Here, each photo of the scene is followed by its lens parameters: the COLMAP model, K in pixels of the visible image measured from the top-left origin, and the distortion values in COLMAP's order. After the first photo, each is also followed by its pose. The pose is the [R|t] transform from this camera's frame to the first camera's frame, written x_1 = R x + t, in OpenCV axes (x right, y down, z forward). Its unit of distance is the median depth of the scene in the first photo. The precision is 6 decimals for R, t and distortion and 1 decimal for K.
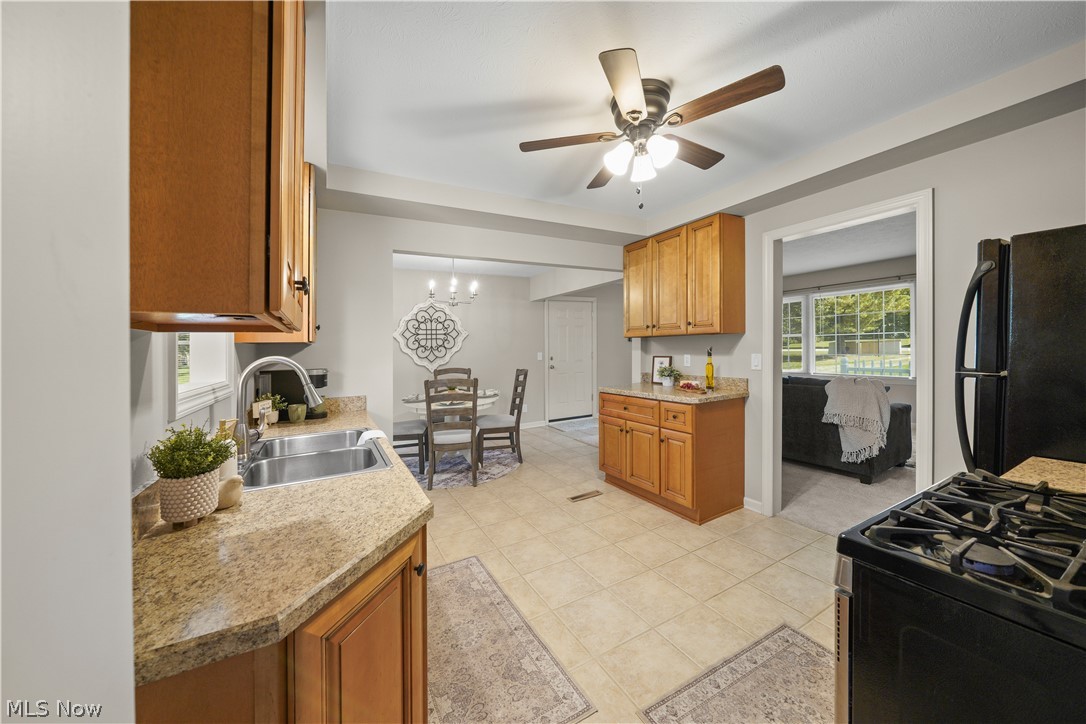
lens RADIAL K [[379.3, 0, 533.6], [0, 379.3, 355.7], [0, 0, 1]] dist [-0.007248, -0.000041]
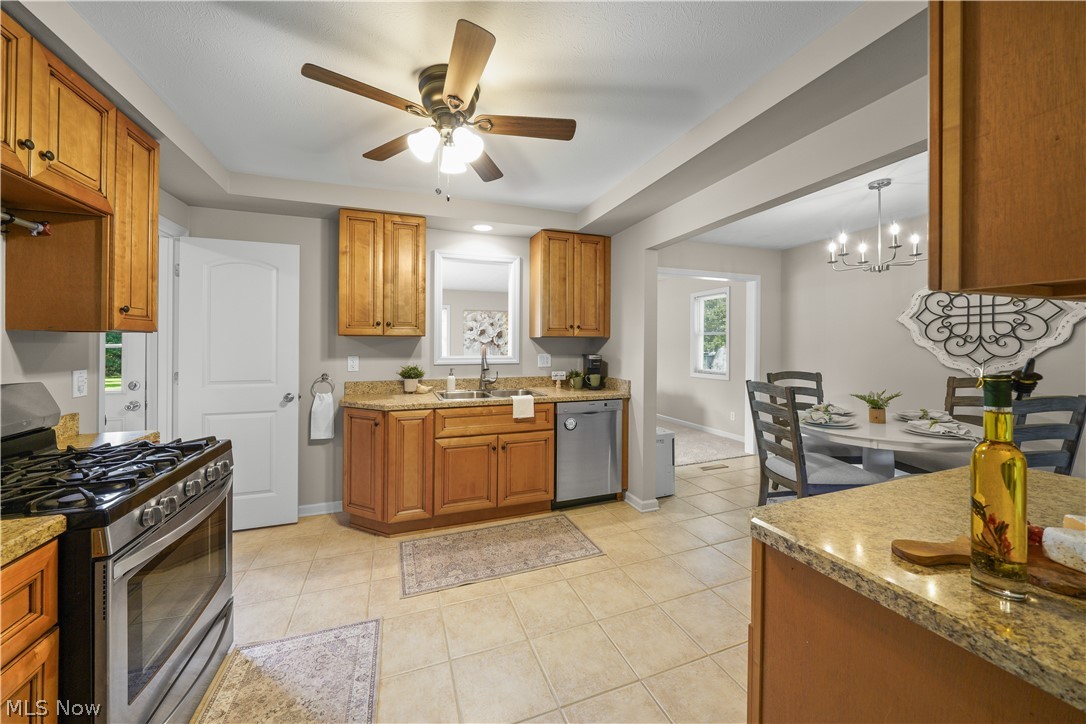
lens RADIAL K [[379.3, 0, 530.4], [0, 379.3, 342.0], [0, 0, 1]] dist [-0.007248, -0.000041]
pose [[-0.158067, 0.017909, -0.987266, 0.385890], [-0.014813, 0.999680, 0.020505, -0.017819], [0.987317, 0.017865, -0.157751, 0.439888]]
